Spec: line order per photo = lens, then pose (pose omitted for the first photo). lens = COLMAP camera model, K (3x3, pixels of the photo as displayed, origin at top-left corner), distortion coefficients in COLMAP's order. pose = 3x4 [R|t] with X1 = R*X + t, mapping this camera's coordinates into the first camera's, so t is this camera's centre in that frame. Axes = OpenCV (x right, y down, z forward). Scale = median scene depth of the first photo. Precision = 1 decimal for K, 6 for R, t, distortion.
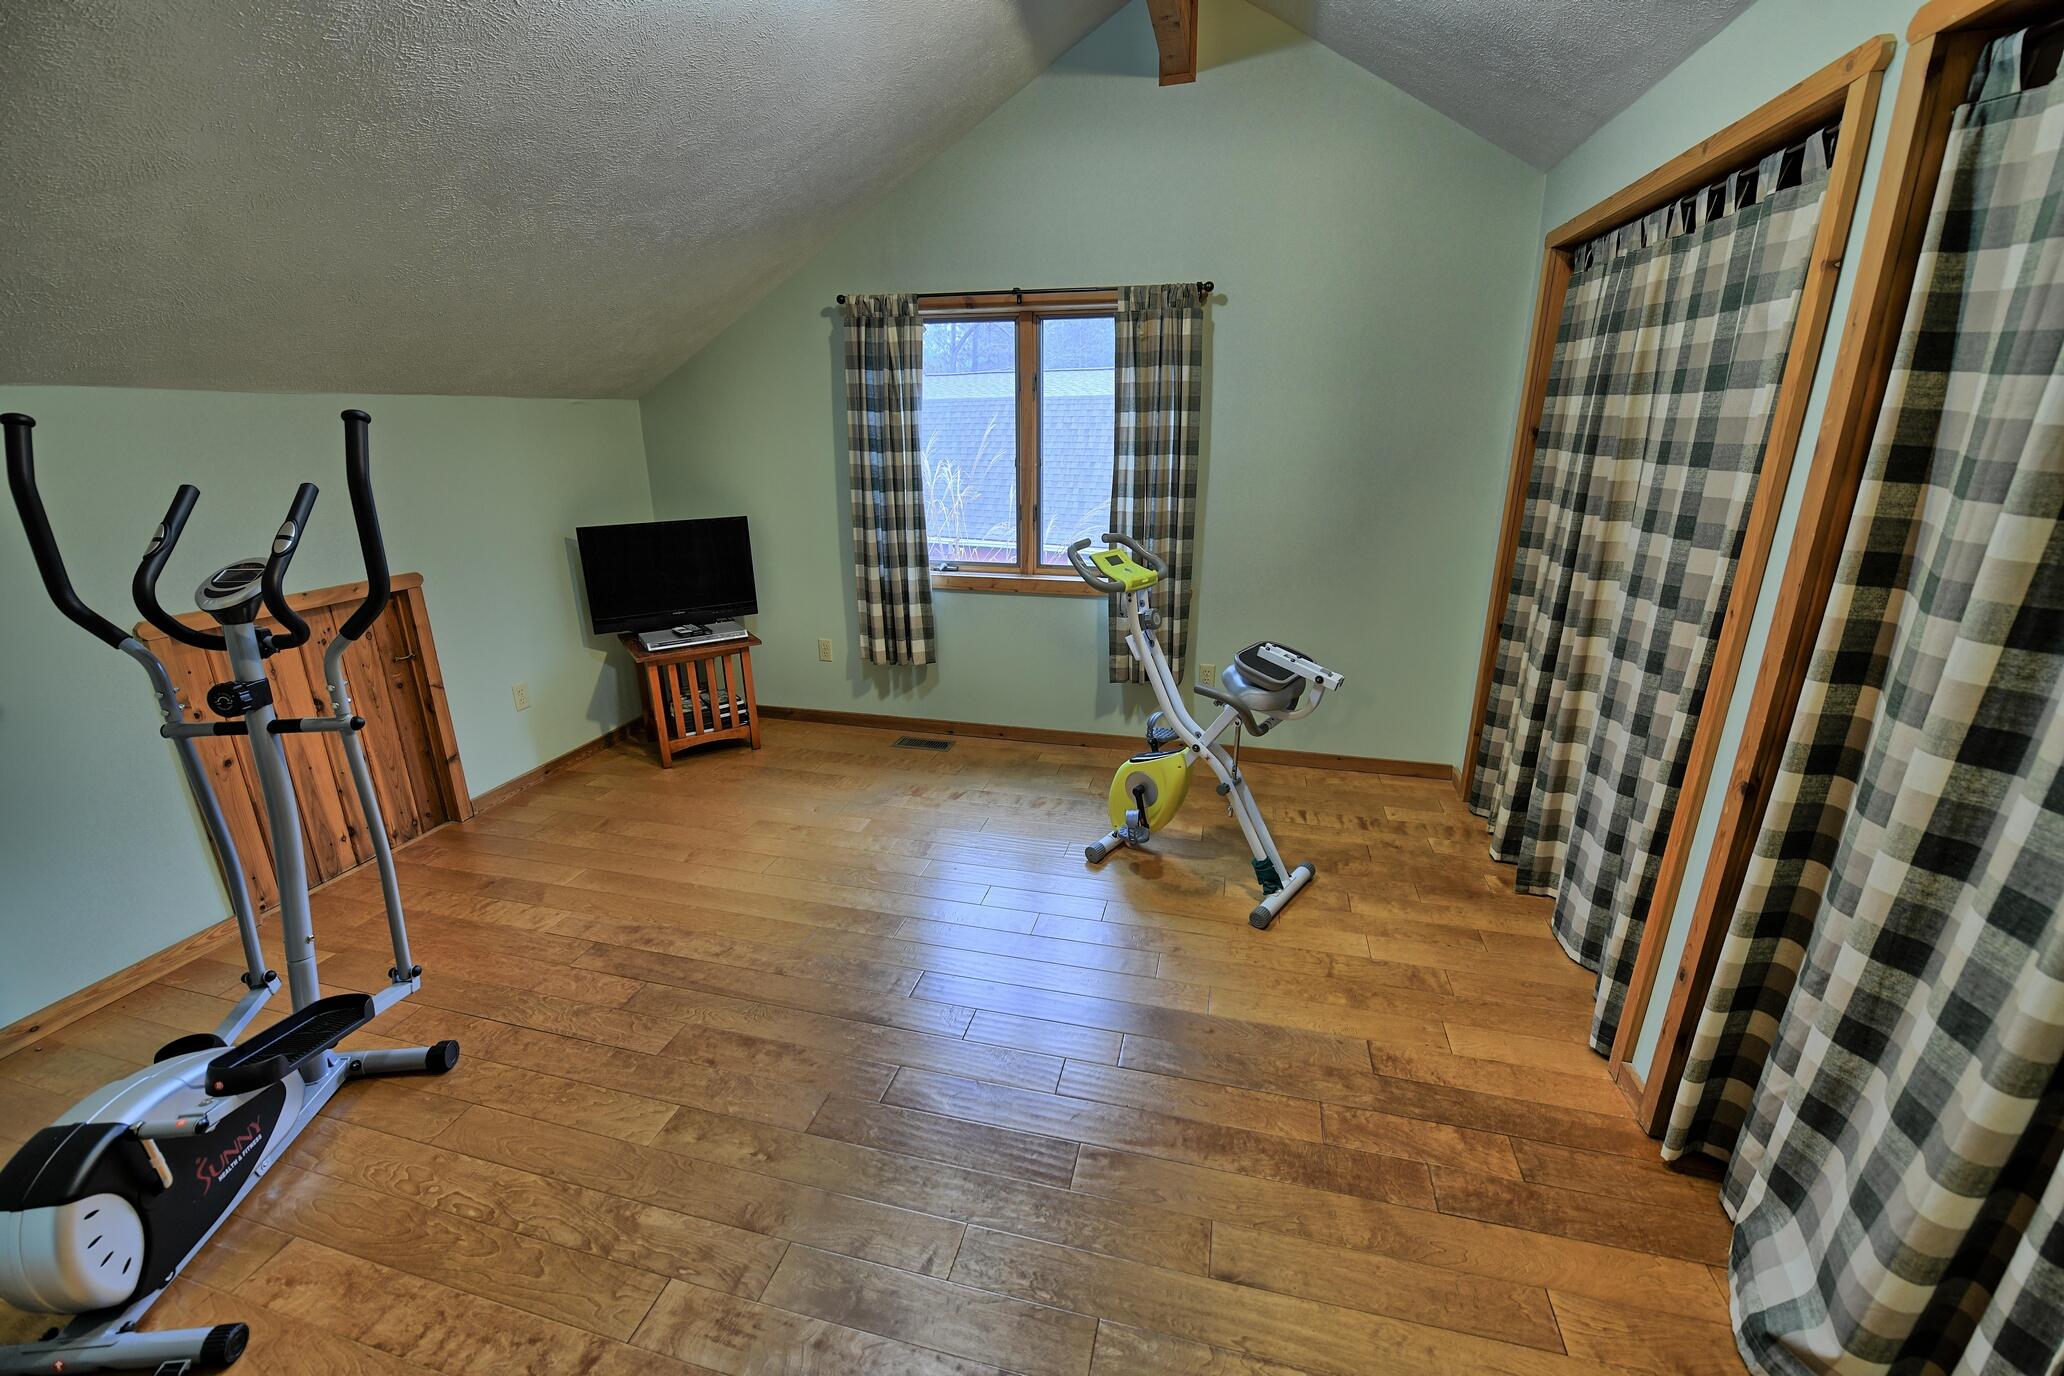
lens RADIAL K [[824.7, 0, 1029.4], [0, 824.7, 680.8], [0, 0, 1]] dist [-0.014991, -0.001836]
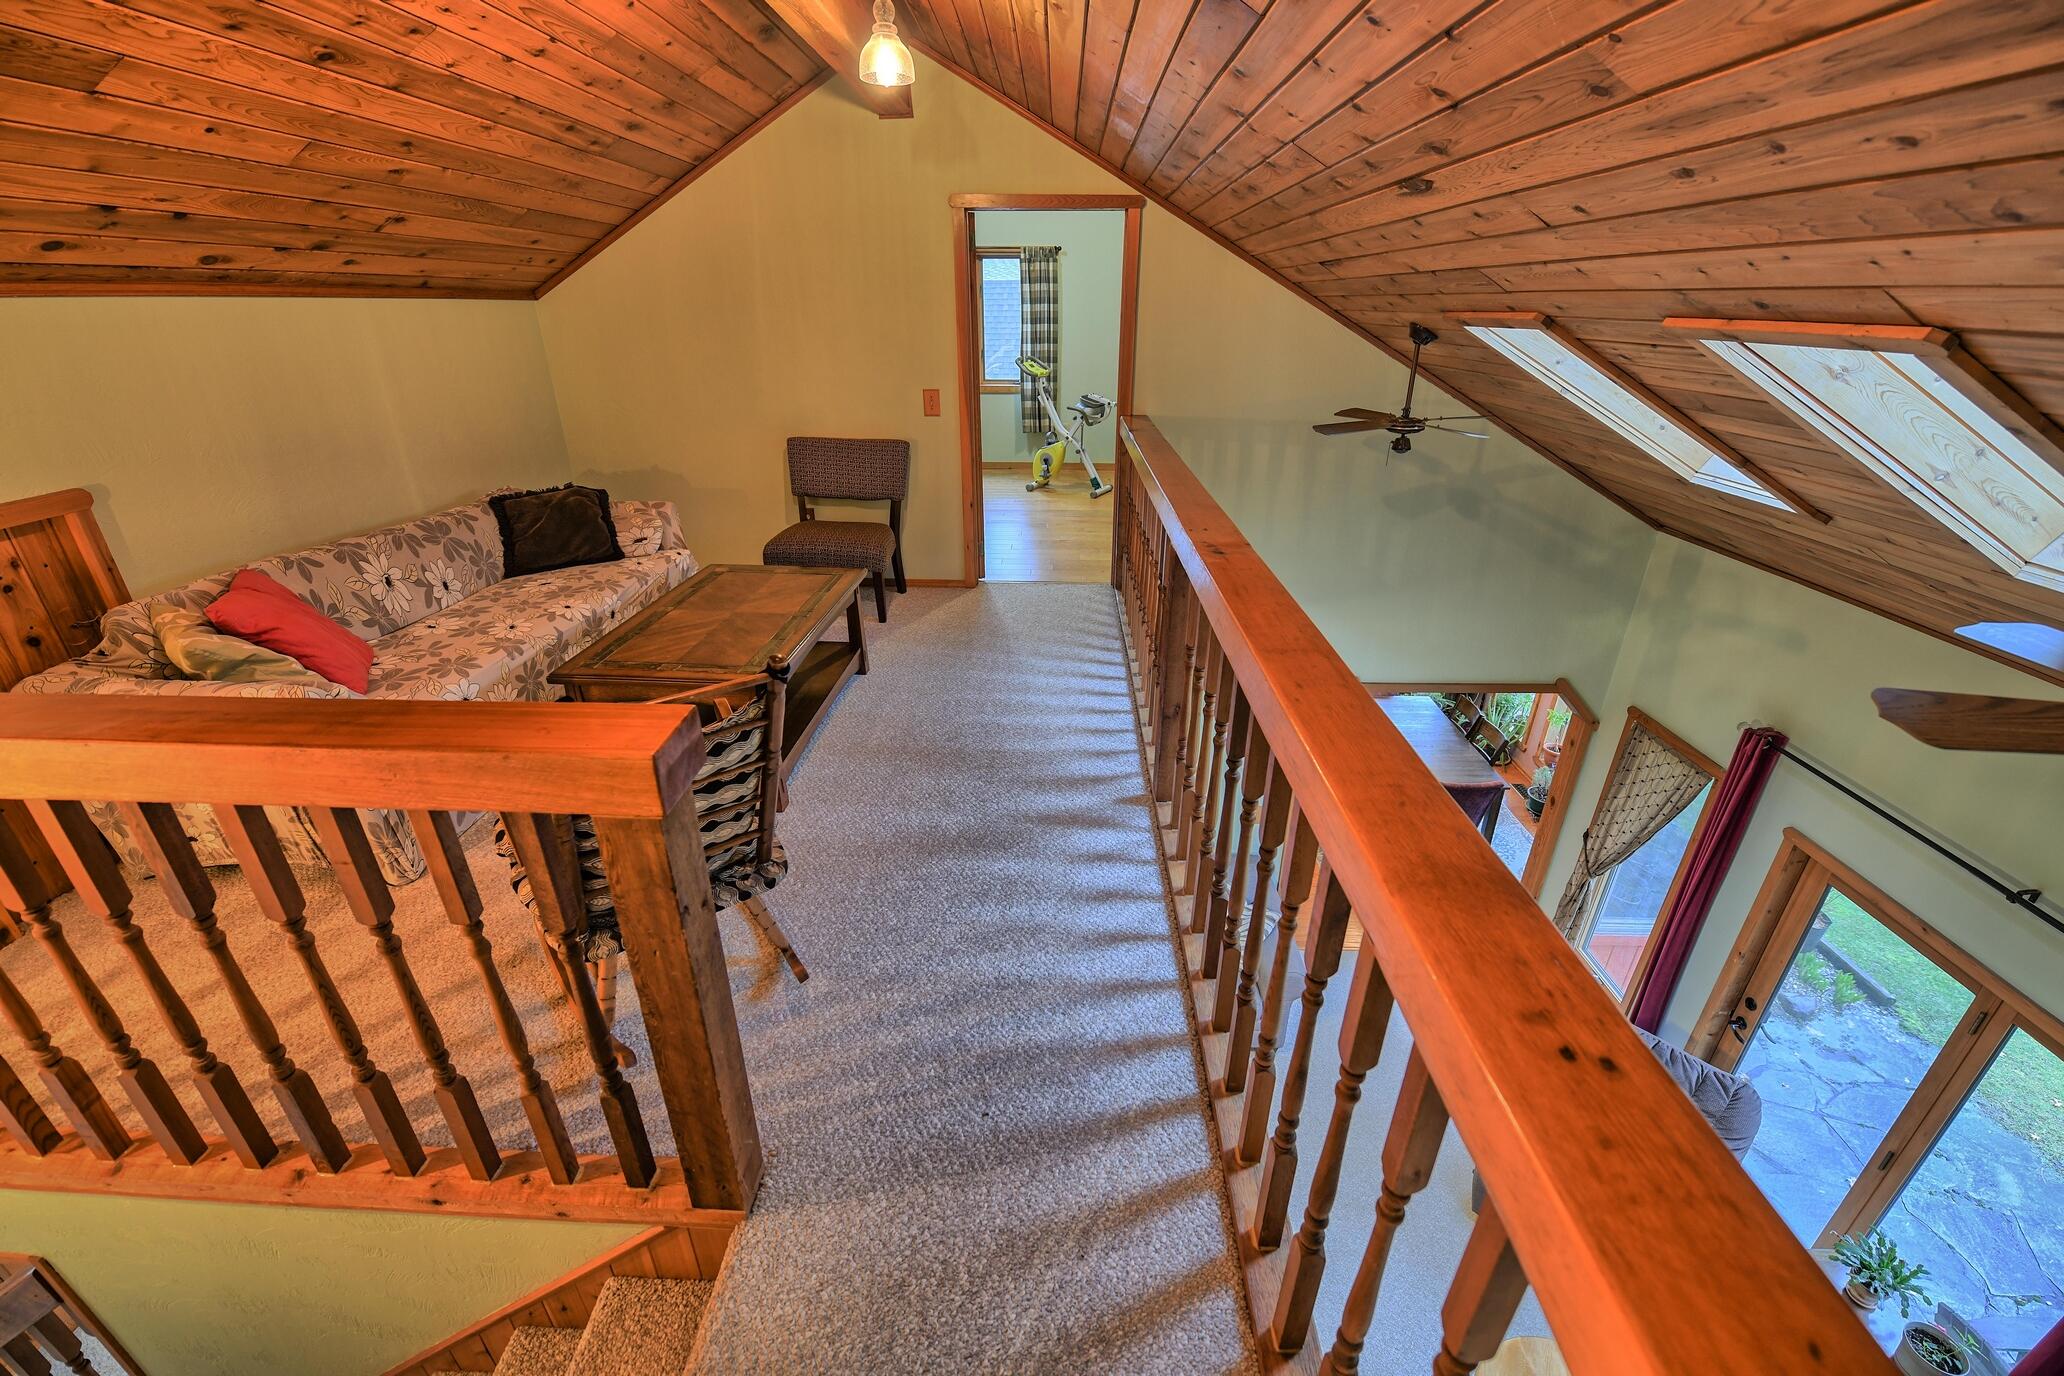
lens RADIAL K [[824.7, 0, 1036.5], [0, 824.7, 688.8], [0, 0, 1]] dist [-0.014991, -0.001836]
pose [[0.973892, -0.084330, 0.210769, -0.432464], [0.057212, 0.989649, 0.131611, 0.437983], [-0.219686, -0.116117, 0.968636, -1.361290]]
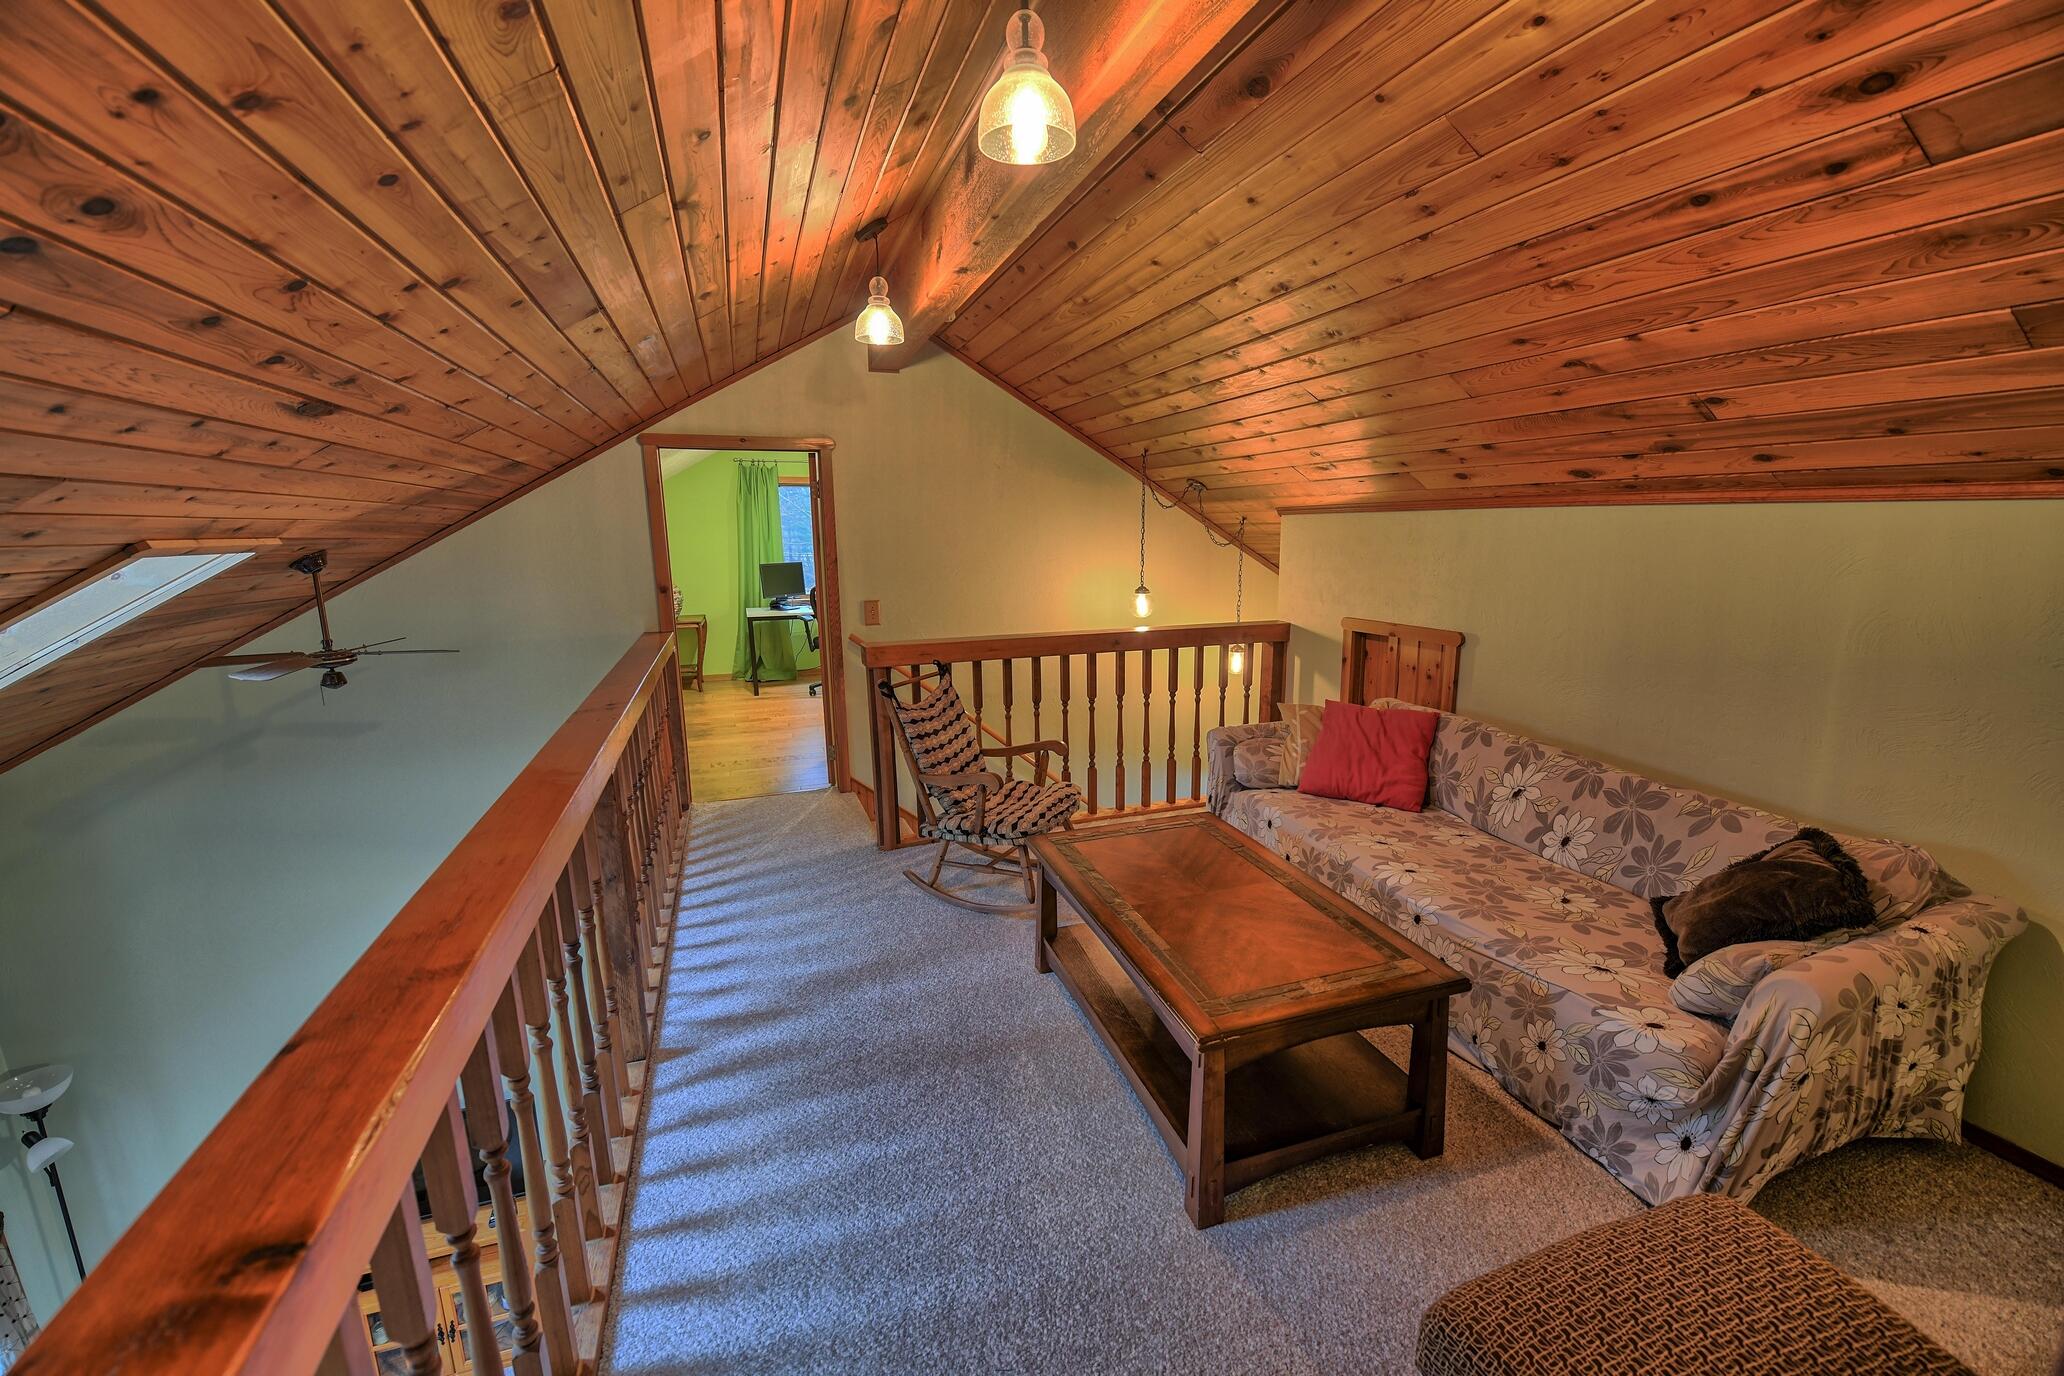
lens RADIAL K [[824.7, 0, 1032.8], [0, 824.7, 684.9], [0, 0, 1]] dist [-0.014991, -0.001836]
pose [[-0.828261, 0.125532, -0.546101, 0.602416], [-0.151109, 0.888438, 0.433409, -0.798718], [0.539584, 0.441496, -0.716889, 2.493931]]
